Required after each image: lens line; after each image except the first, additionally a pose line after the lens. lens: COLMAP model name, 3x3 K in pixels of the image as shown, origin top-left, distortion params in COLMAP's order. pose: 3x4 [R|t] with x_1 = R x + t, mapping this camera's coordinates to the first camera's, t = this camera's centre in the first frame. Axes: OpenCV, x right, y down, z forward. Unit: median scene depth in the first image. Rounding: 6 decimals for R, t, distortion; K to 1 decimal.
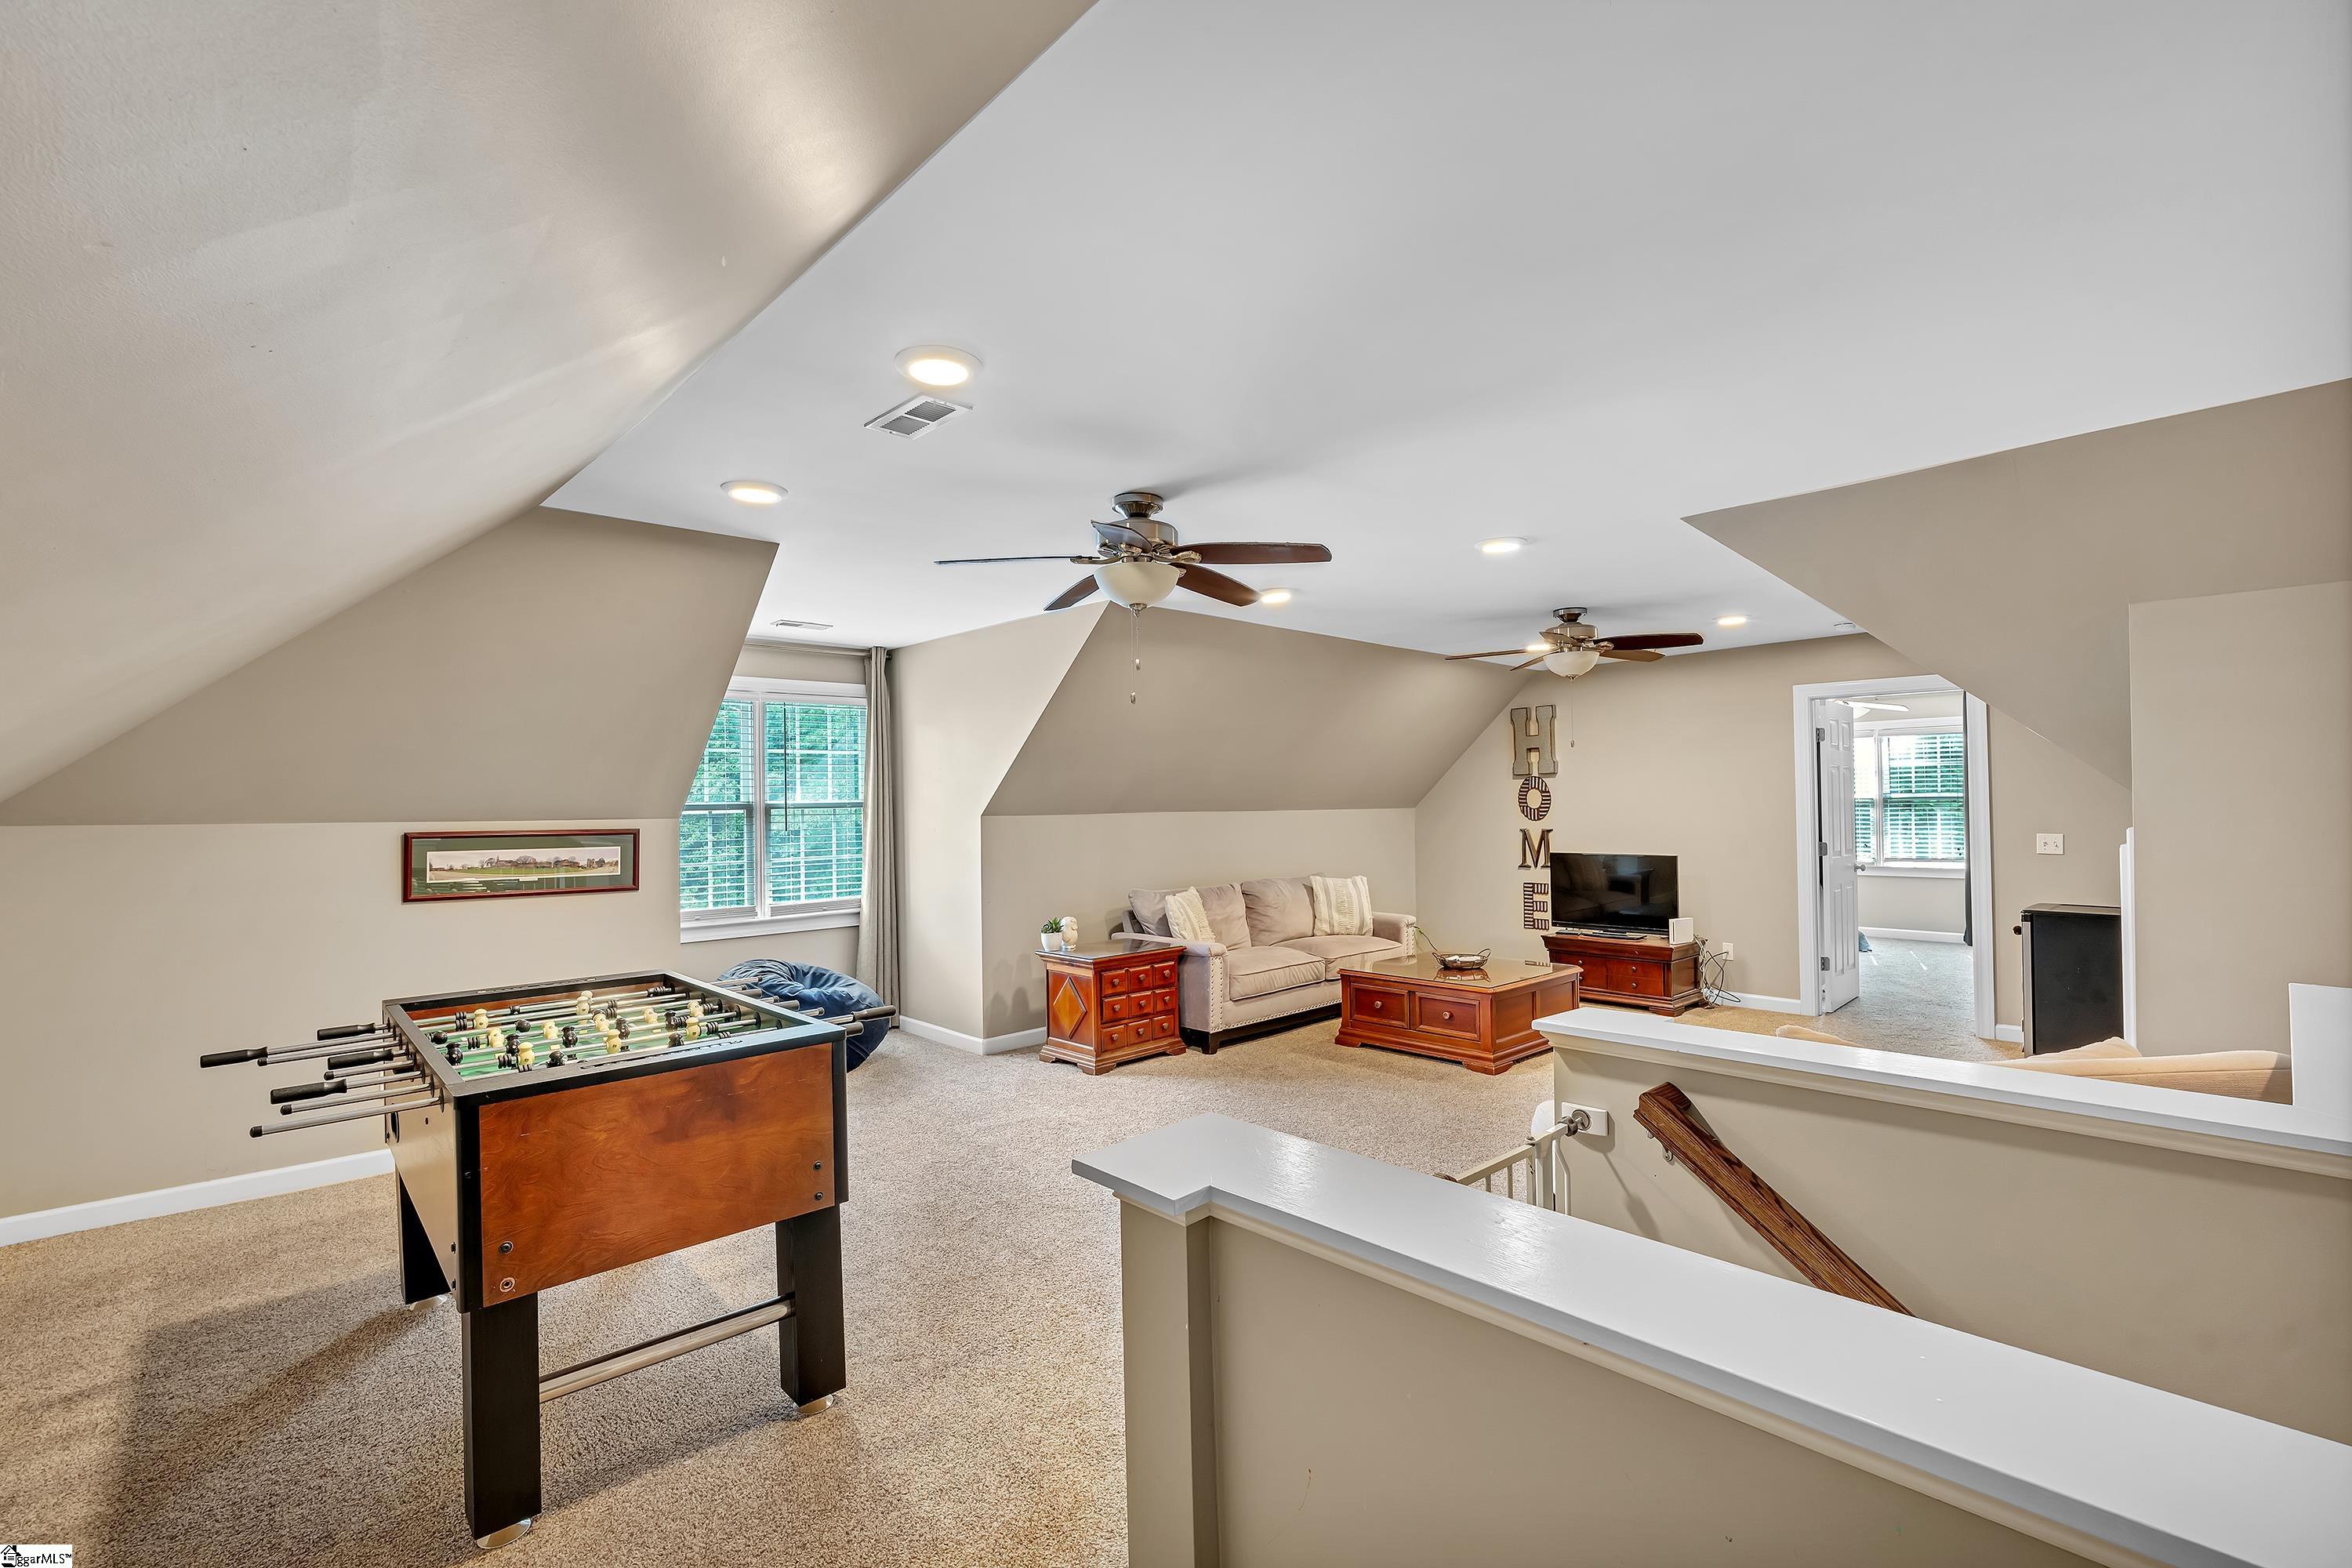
lens RADIAL K [[1028.6, 0, 1165.3], [0, 1028.6, 781.7], [0, 0, 1]] dist [-0.004509, -0.000335]
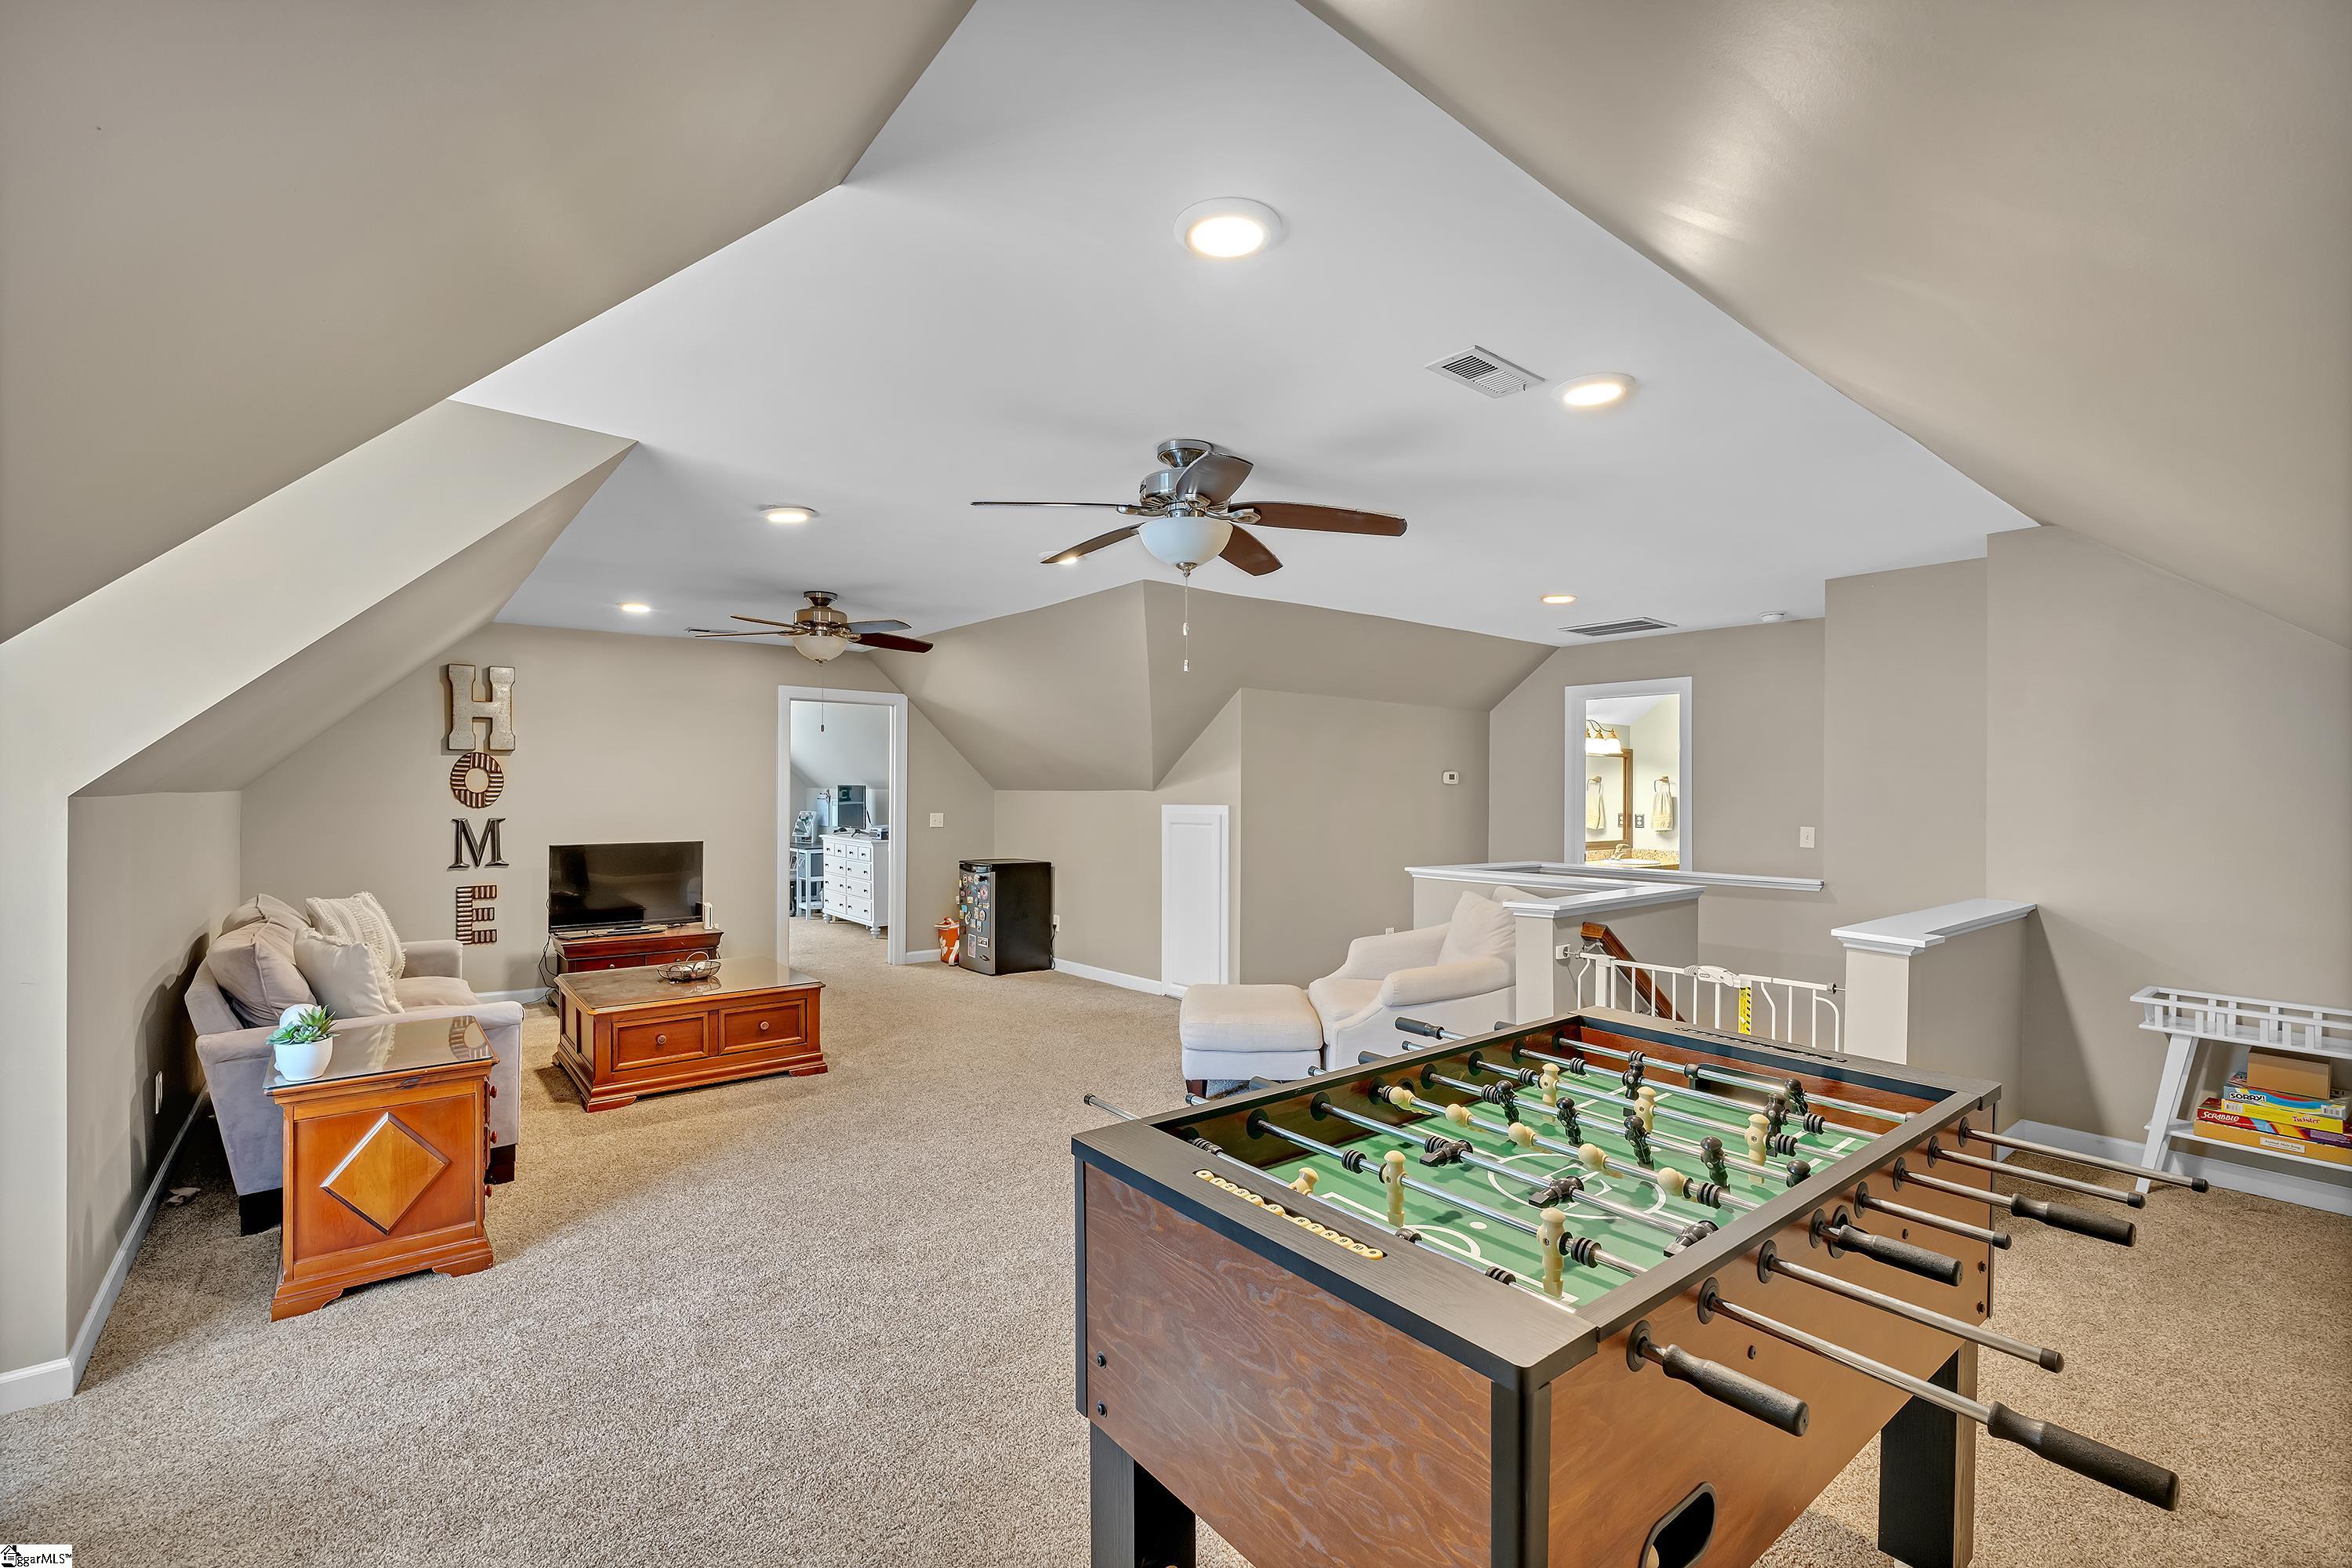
lens RADIAL K [[1028.6, 0, 1167.2], [0, 1028.6, 795.2], [0, 0, 1]] dist [-0.004509, -0.000335]
pose [[0.079321, 0.007266, 0.996823, -0.396662], [-0.028566, 0.999579, -0.005013, 0.016587], [-0.996440, -0.028078, 0.079495, 0.405162]]
